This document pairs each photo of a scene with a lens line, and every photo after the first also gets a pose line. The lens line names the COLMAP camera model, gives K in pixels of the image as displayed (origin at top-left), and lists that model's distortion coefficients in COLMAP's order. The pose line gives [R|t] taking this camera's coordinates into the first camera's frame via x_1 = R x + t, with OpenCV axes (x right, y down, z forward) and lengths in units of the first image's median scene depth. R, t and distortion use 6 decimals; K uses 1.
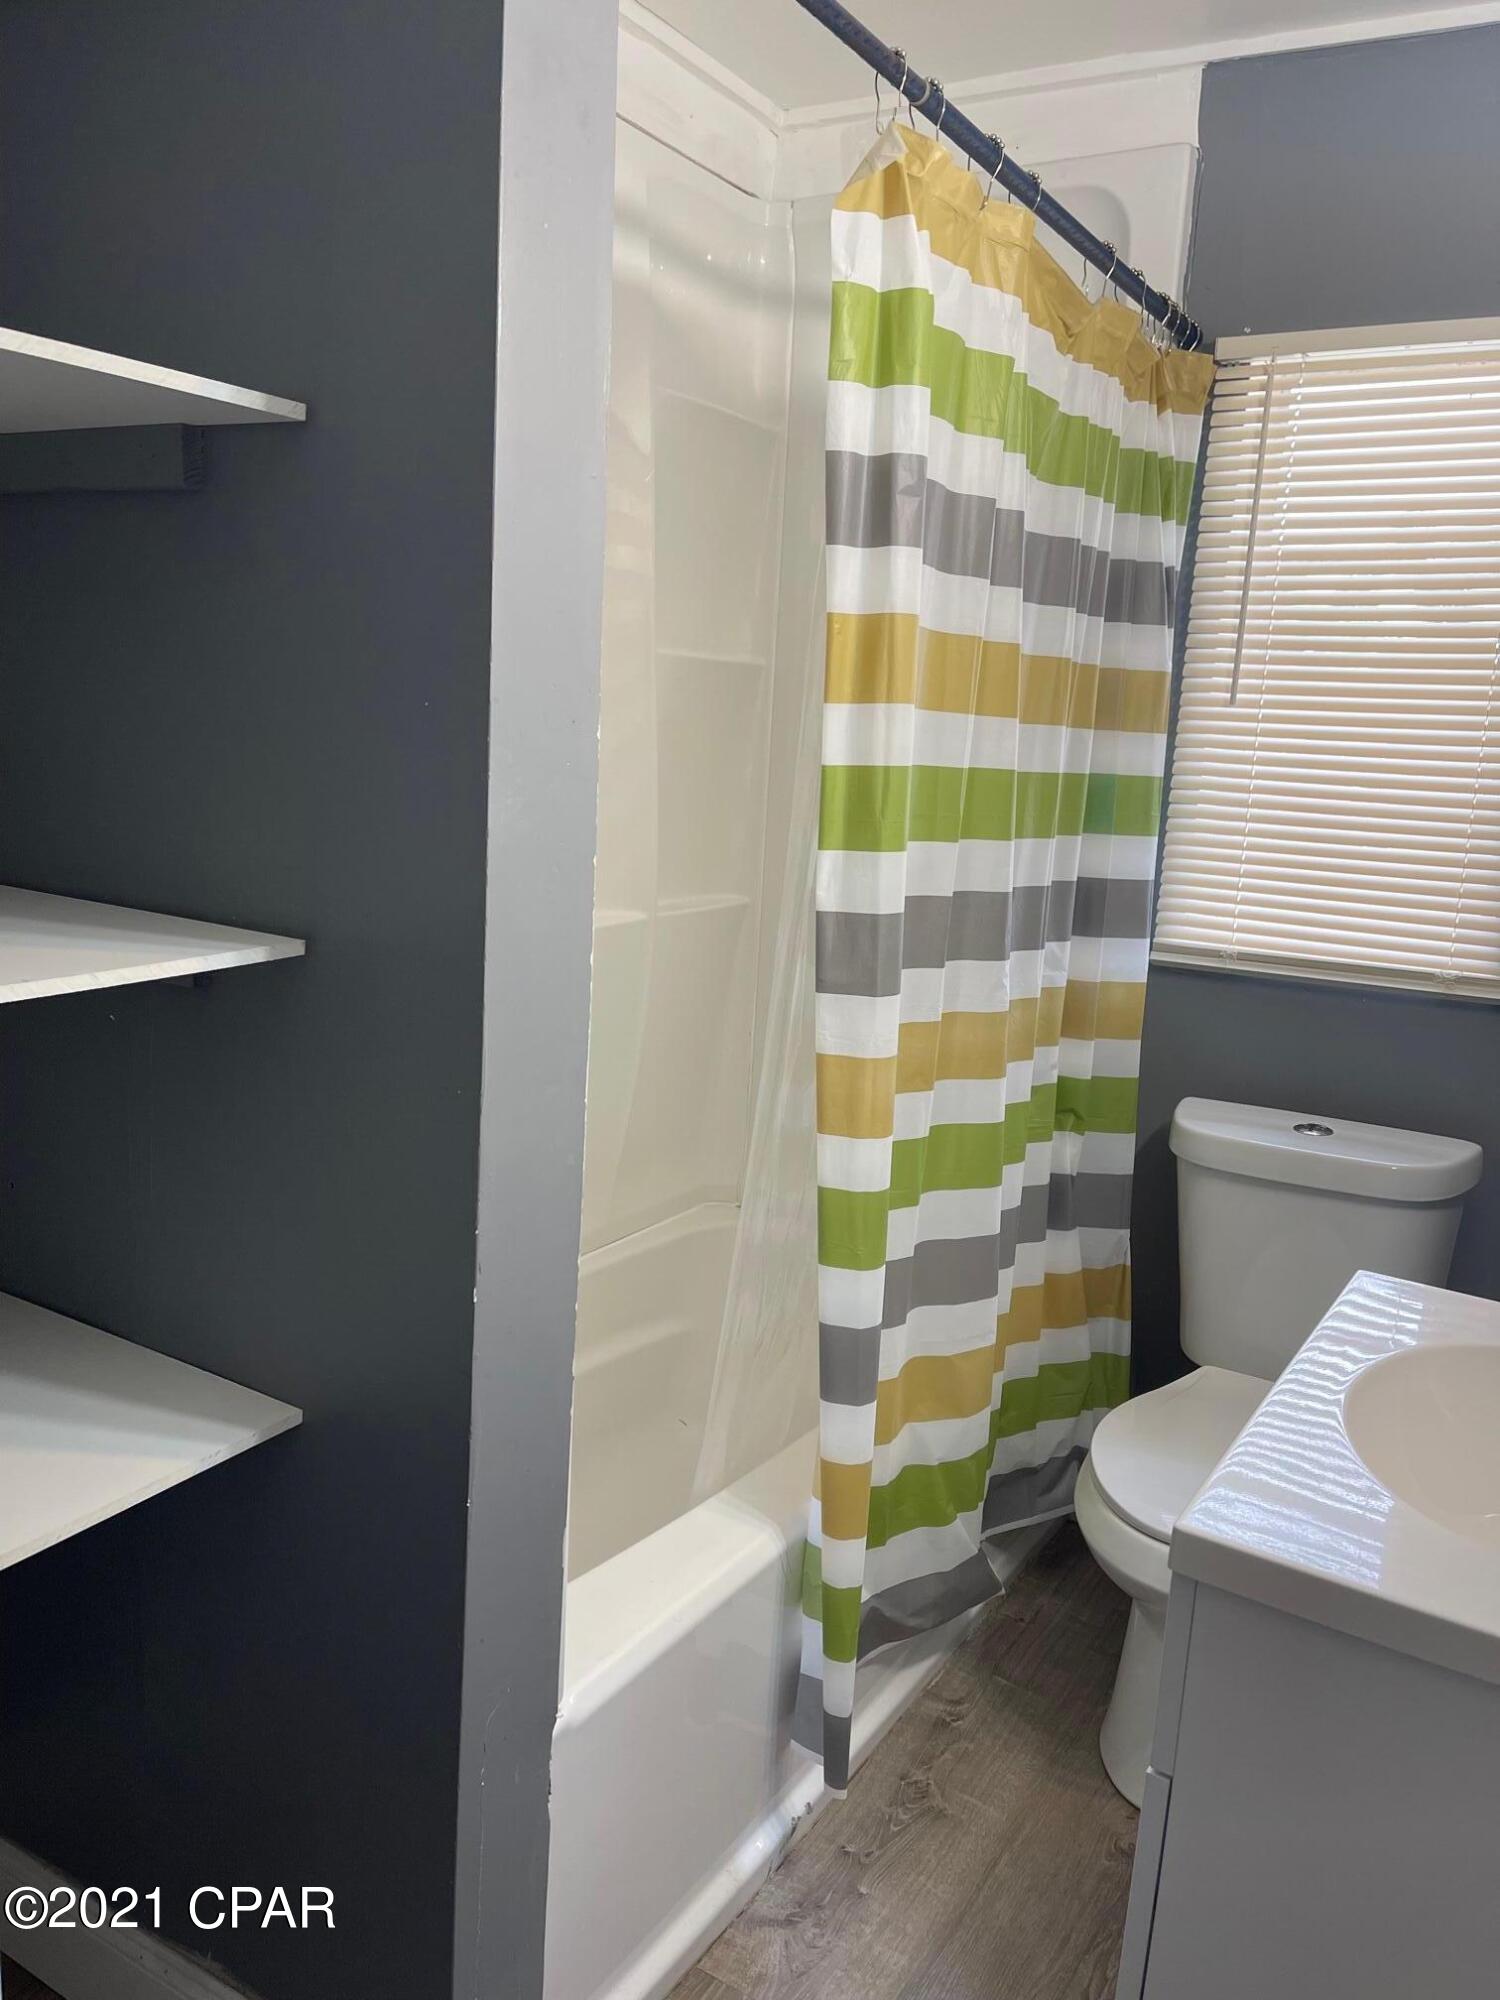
lens RADIAL K [[1520.8, 0, 758.9], [0, 1520.8, 1004.0], [0, 0, 1]] dist [0.072710, -0.098520]
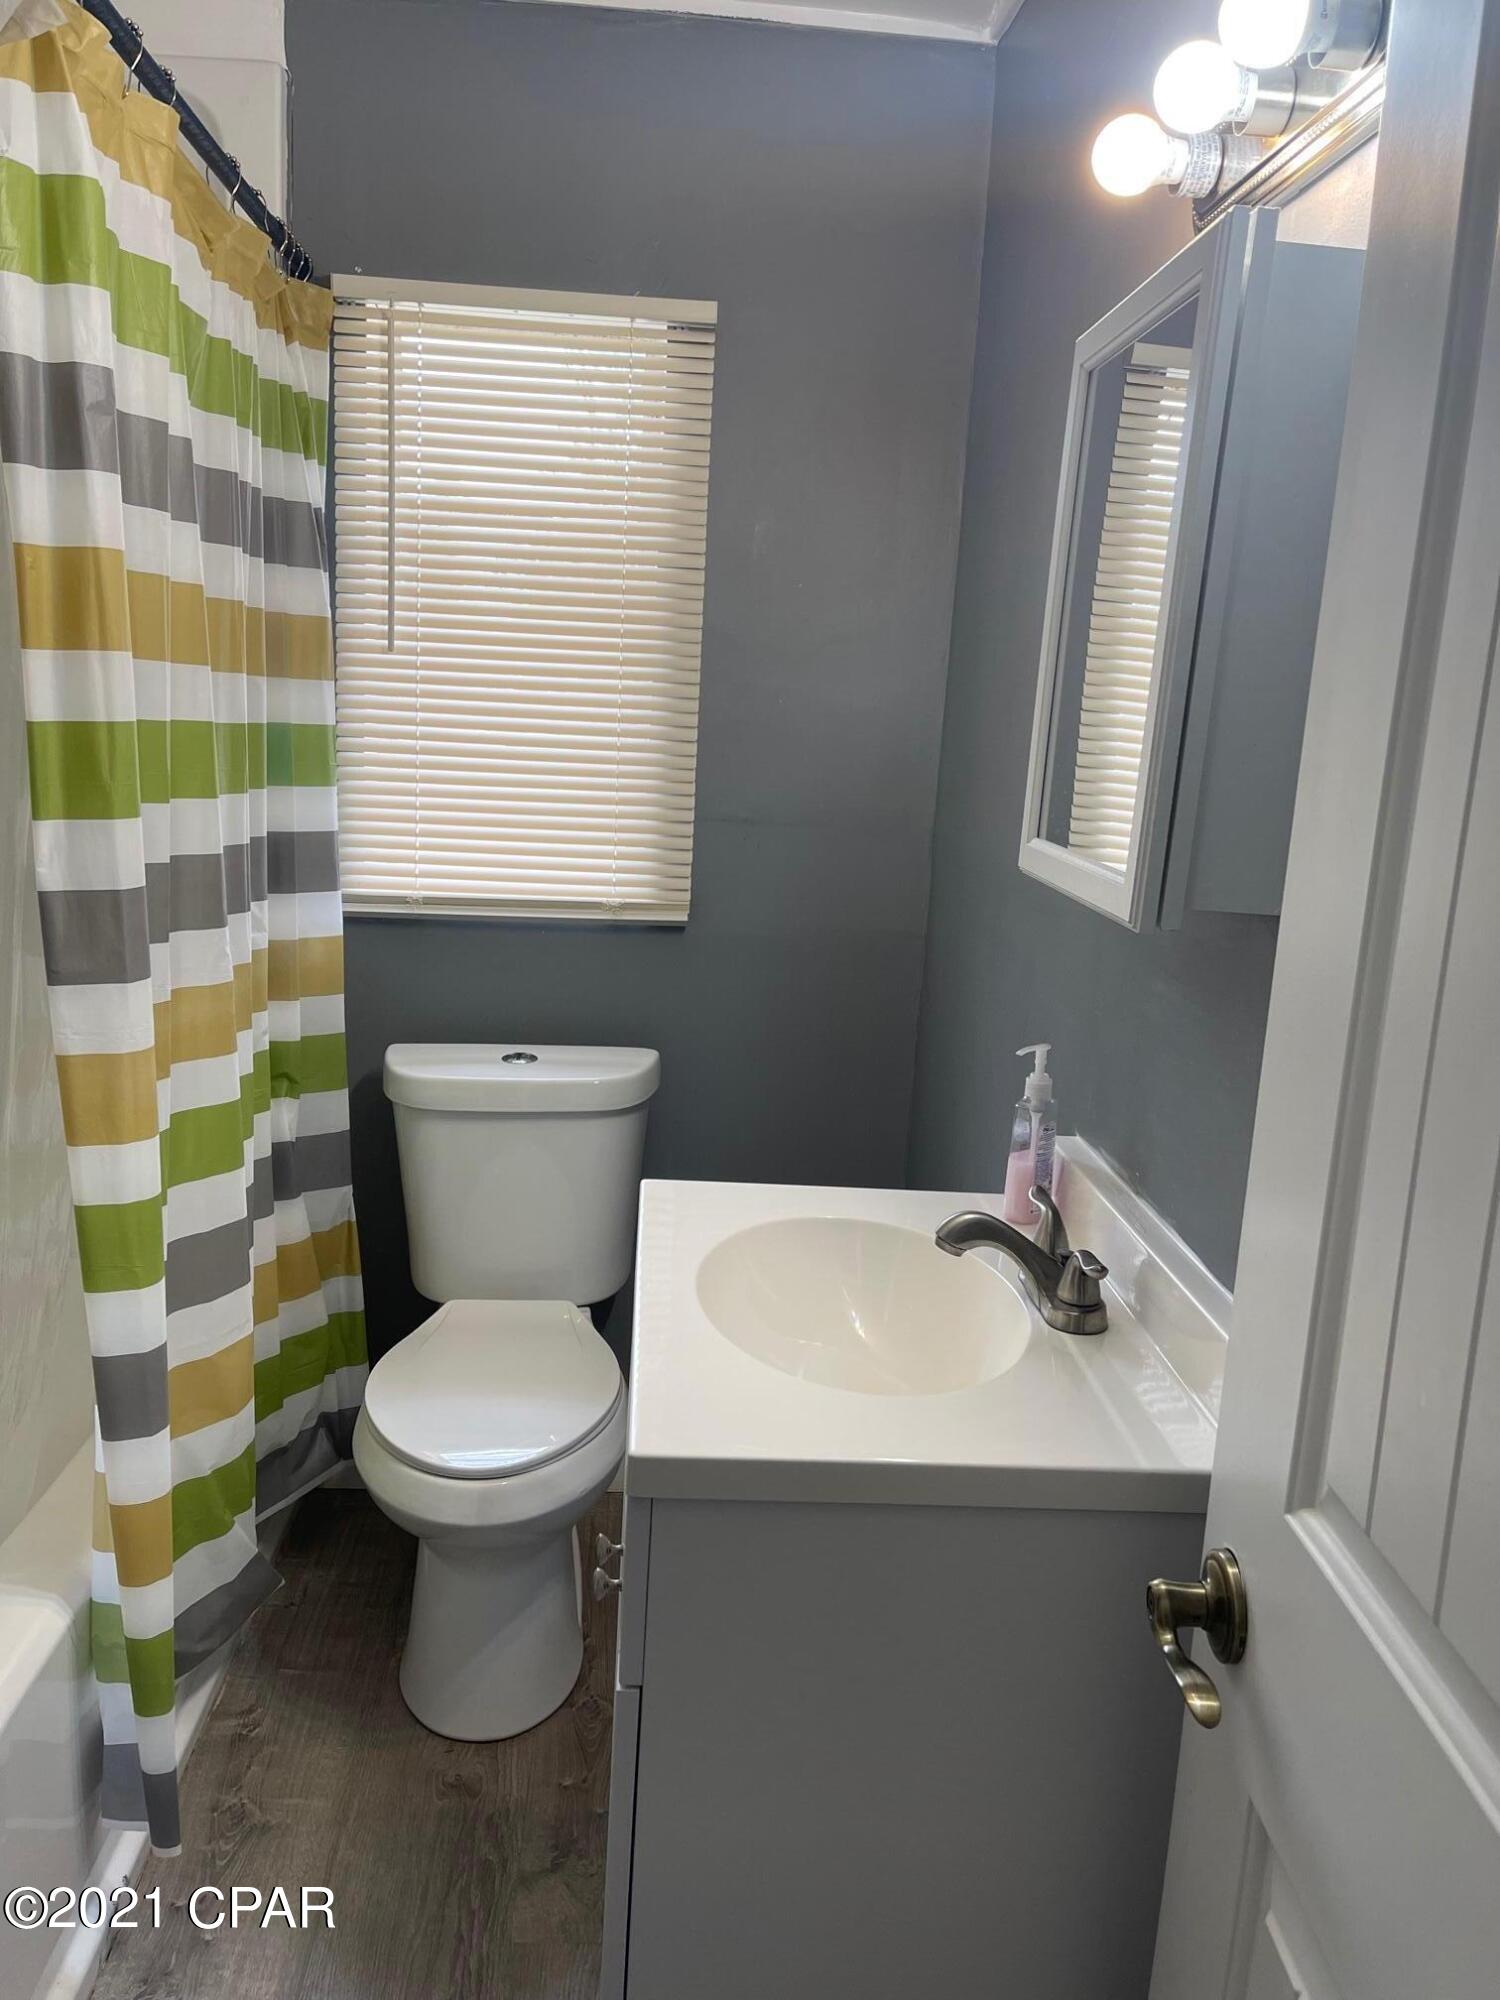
lens RADIAL K [[1520.8, 0, 756.8], [0, 1520.8, 1003.6], [0, 0, 1]] dist [0.072710, -0.098520]
pose [[0.816547, -0.123007, 0.564022, -0.102973], [0.100494, 0.992405, 0.070946, -0.015320], [-0.568465, -0.001249, 0.822706, 0.043315]]
